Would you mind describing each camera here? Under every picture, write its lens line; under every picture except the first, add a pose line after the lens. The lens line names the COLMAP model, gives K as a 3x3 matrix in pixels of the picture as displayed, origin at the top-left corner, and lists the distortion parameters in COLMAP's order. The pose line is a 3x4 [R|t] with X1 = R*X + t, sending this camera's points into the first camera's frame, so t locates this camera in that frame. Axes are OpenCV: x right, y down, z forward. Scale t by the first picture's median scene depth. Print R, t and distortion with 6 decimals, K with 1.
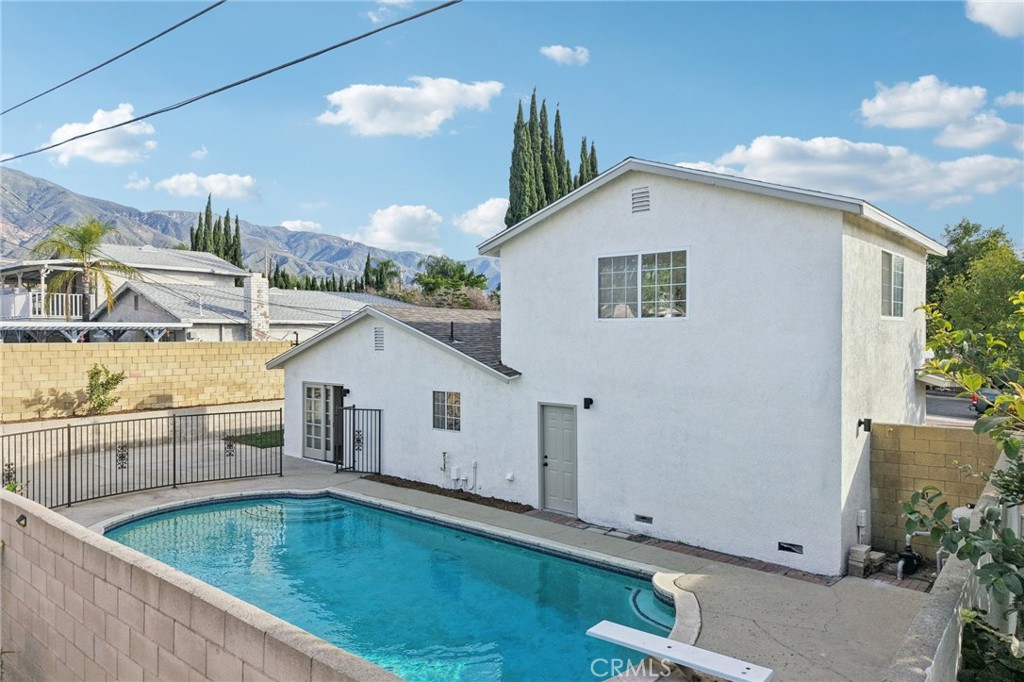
lens RADIAL K [[692.2, 0, 512.0], [0, 692.2, 341.0], [0, 0, 1]] dist [0.022836, -0.000377]
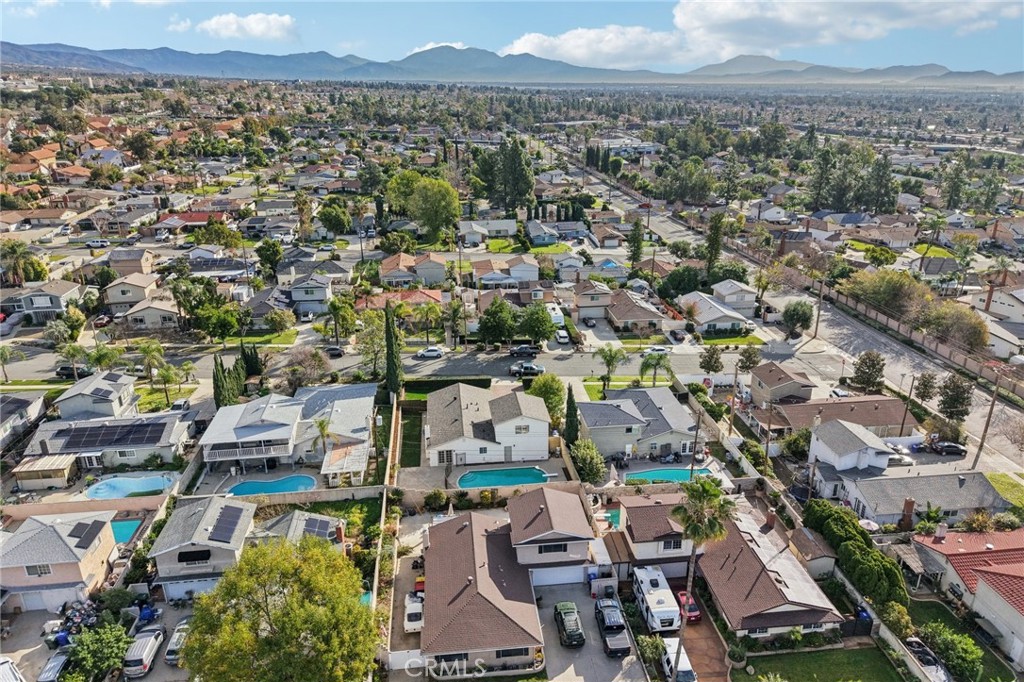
lens RADIAL K [[716.3, 0, 512.0], [0, 716.3, 341.0], [0, 0, 1]] dist [0.054681, -0.002173]
pose [[0.674945, -0.250296, 0.694119, -4.088199], [0.010096, 0.943753, 0.330496, -2.892389], [-0.737799, -0.216059, 0.639509, -2.932476]]
